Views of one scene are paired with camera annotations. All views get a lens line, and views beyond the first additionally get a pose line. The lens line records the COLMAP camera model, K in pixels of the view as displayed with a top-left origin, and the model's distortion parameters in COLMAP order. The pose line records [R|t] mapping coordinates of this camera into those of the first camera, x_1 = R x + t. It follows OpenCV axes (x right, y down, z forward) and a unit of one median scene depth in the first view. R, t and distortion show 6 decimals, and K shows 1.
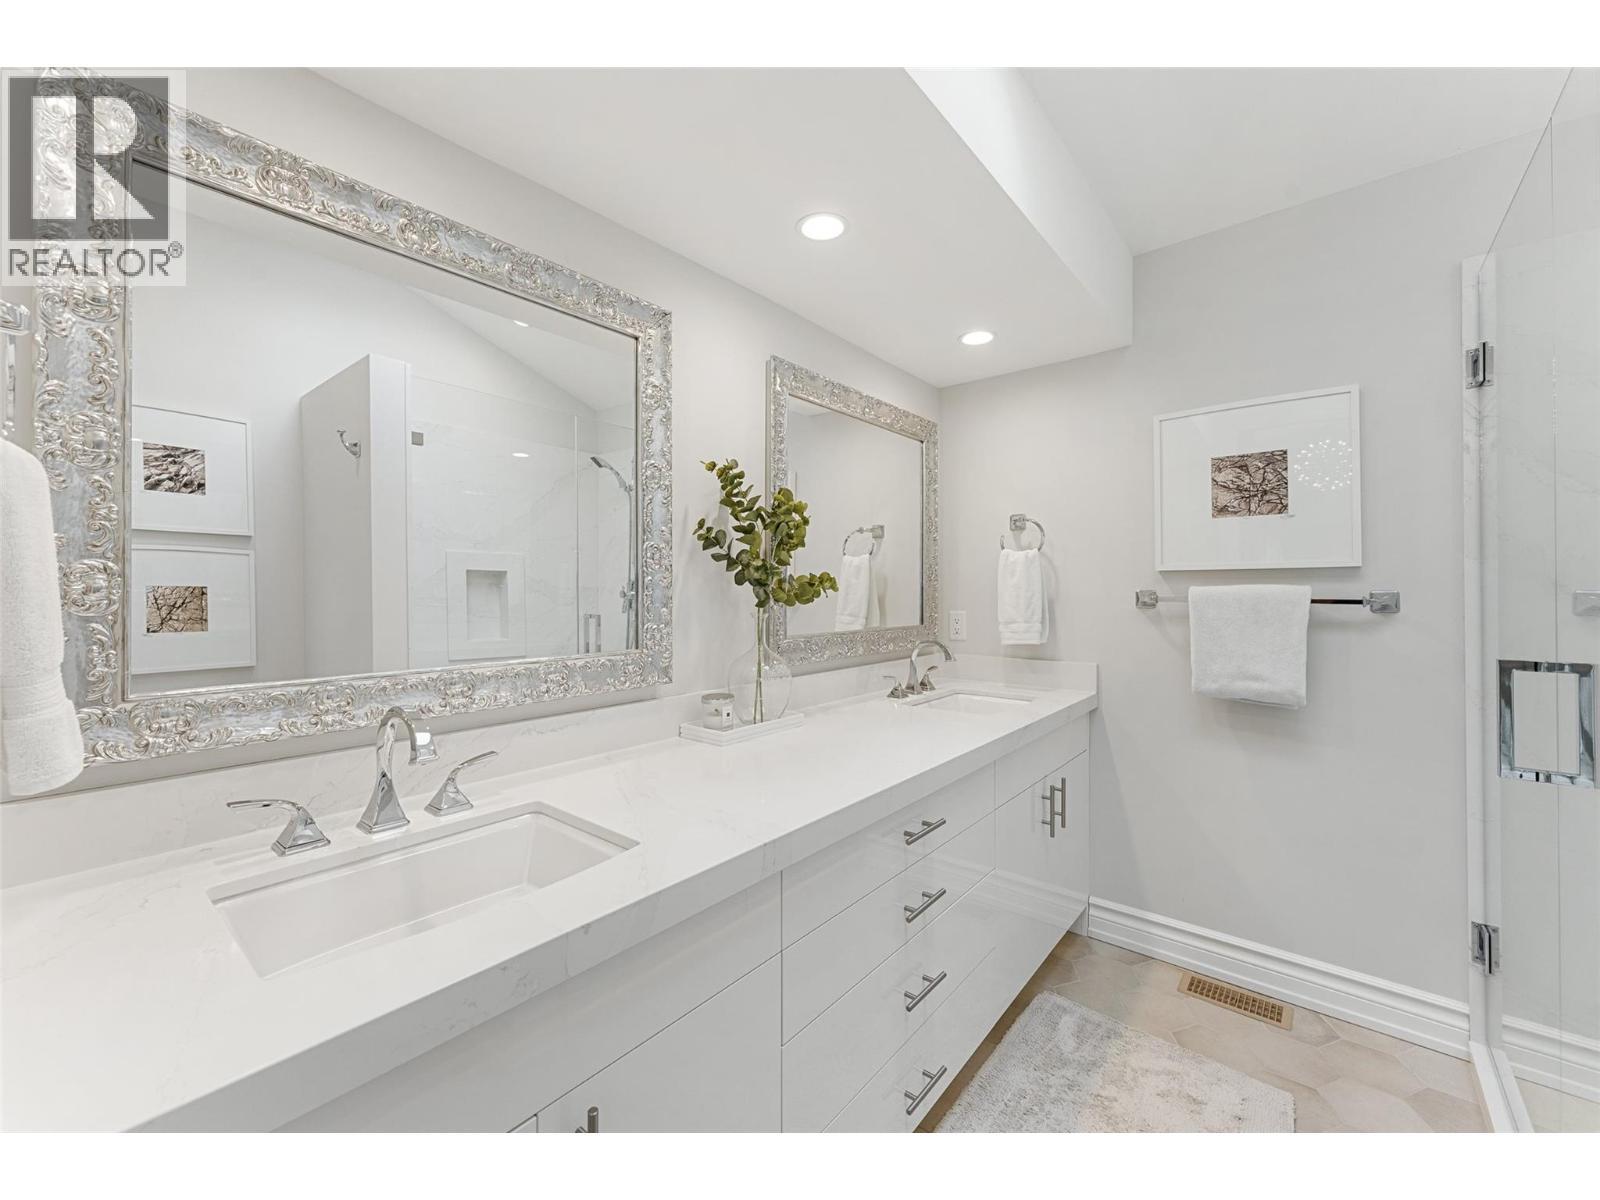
lens RADIAL K [[655.6, 0, 803.5], [0, 655.6, 595.3], [0, 0, 1]] dist [-0.001372, 0.000092]
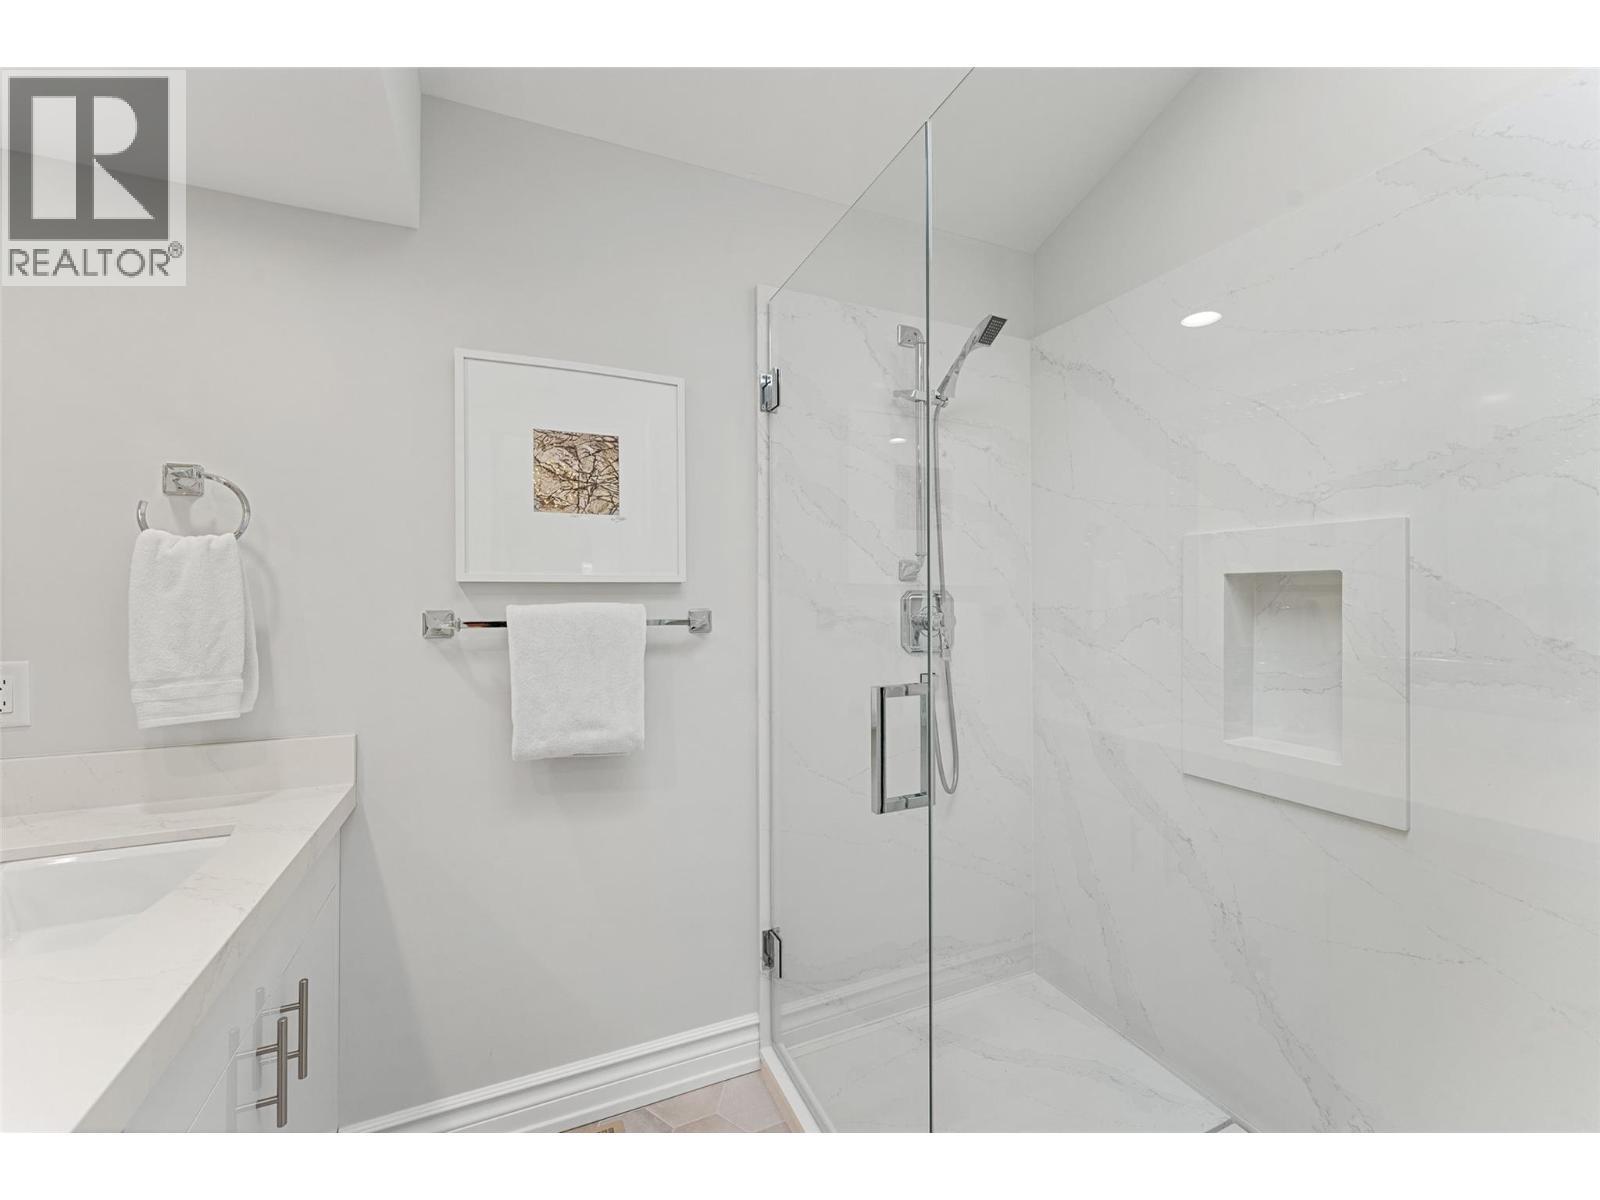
lens RADIAL K [[655.6, 0, 803.5], [0, 655.6, 595.3], [0, 0, 1]] dist [-0.001372, 0.000092]
pose [[0.463134, 0.008910, 0.886243, 0.121477], [0.010643, 0.999821, -0.015613, -0.010198], [-0.886224, 0.016663, 0.462956, 0.411600]]
